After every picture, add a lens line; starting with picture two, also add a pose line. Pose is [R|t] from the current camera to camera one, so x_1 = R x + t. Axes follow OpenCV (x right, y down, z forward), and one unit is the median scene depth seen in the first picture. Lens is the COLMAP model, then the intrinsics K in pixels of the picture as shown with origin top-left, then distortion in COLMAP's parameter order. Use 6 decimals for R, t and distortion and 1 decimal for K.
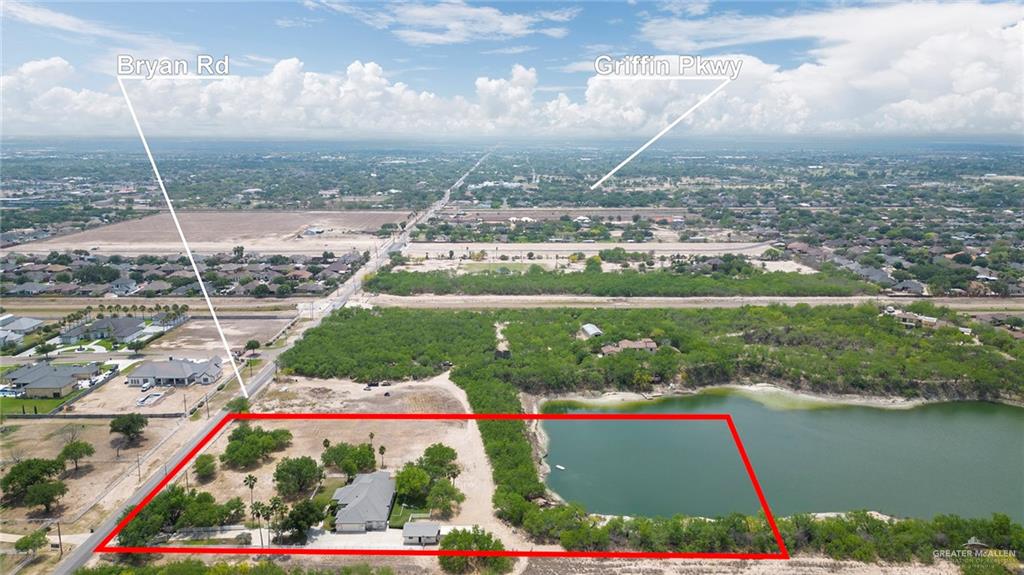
lens RADIAL K [[733.7, 0, 512.0], [0, 733.7, 287.5], [0, 0, 1]] dist [0.027160, 0.000785]
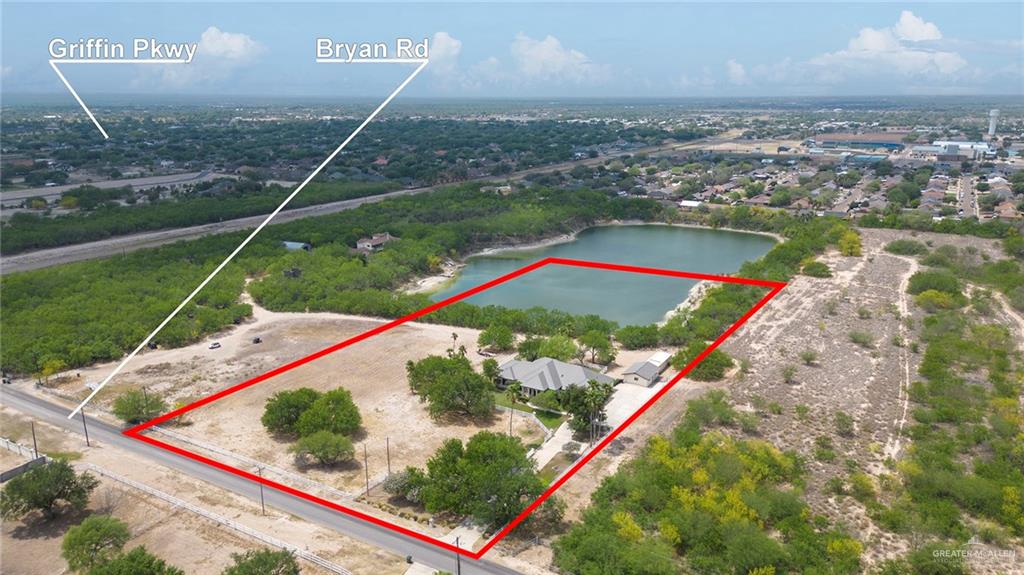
lens RADIAL K [[733.7, 0, 512.0], [0, 733.7, 287.5], [0, 0, 1]] dist [0.027160, 0.000785]
pose [[0.514203, -0.218914, 0.829260, -0.678769], [0.179822, 0.972904, 0.145331, 0.037891], [-0.838605, 0.074390, 0.539636, 0.431572]]
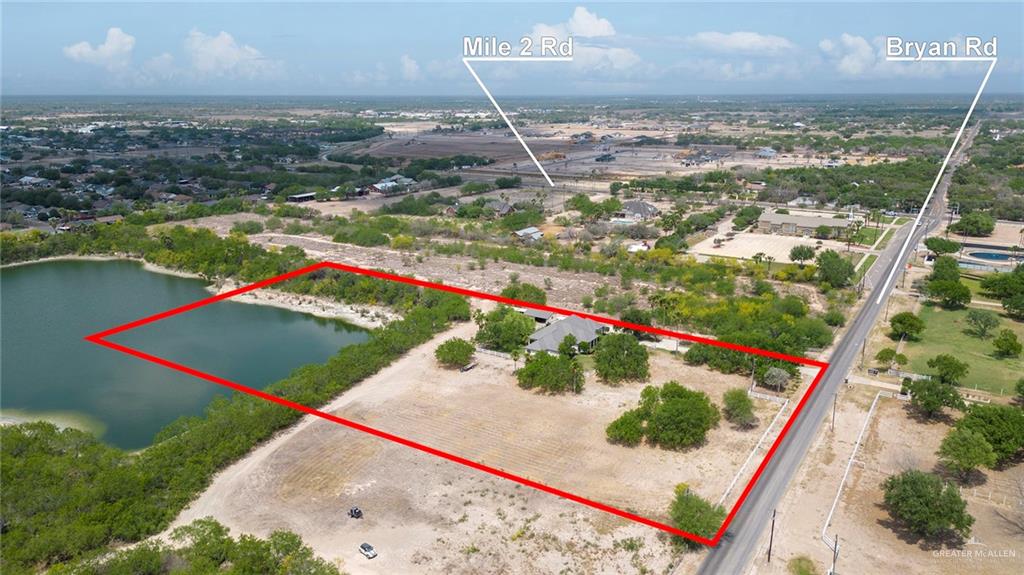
lens RADIAL K [[733.7, 0, 512.0], [0, 733.7, 287.5], [0, 0, 1]] dist [0.027160, 0.000785]
pose [[-0.837139, -0.135502, 0.529941, -0.487627], [0.125074, 0.895744, 0.426614, -0.150693], [-0.532499, 0.423417, -0.732914, 1.306799]]
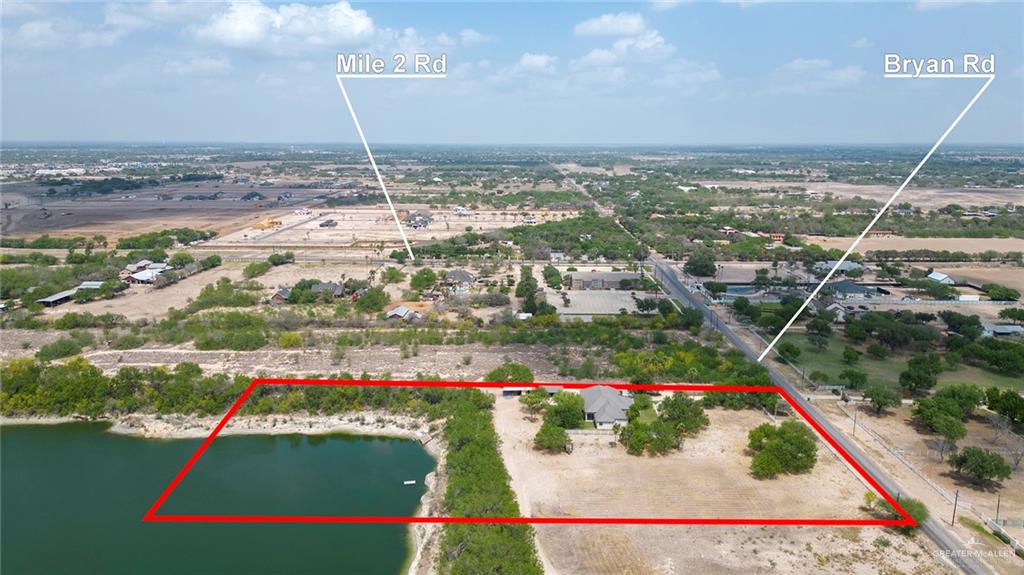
lens RADIAL K [[733.7, 0, 512.0], [0, 733.7, 287.5], [0, 0, 1]] dist [0.027160, 0.000785]
pose [[-0.999986, -0.001670, 0.005103, -0.044337], [0.000568, 0.912180, 0.409790, -0.262565], [-0.005339, 0.409787, -0.912165, 1.485921]]
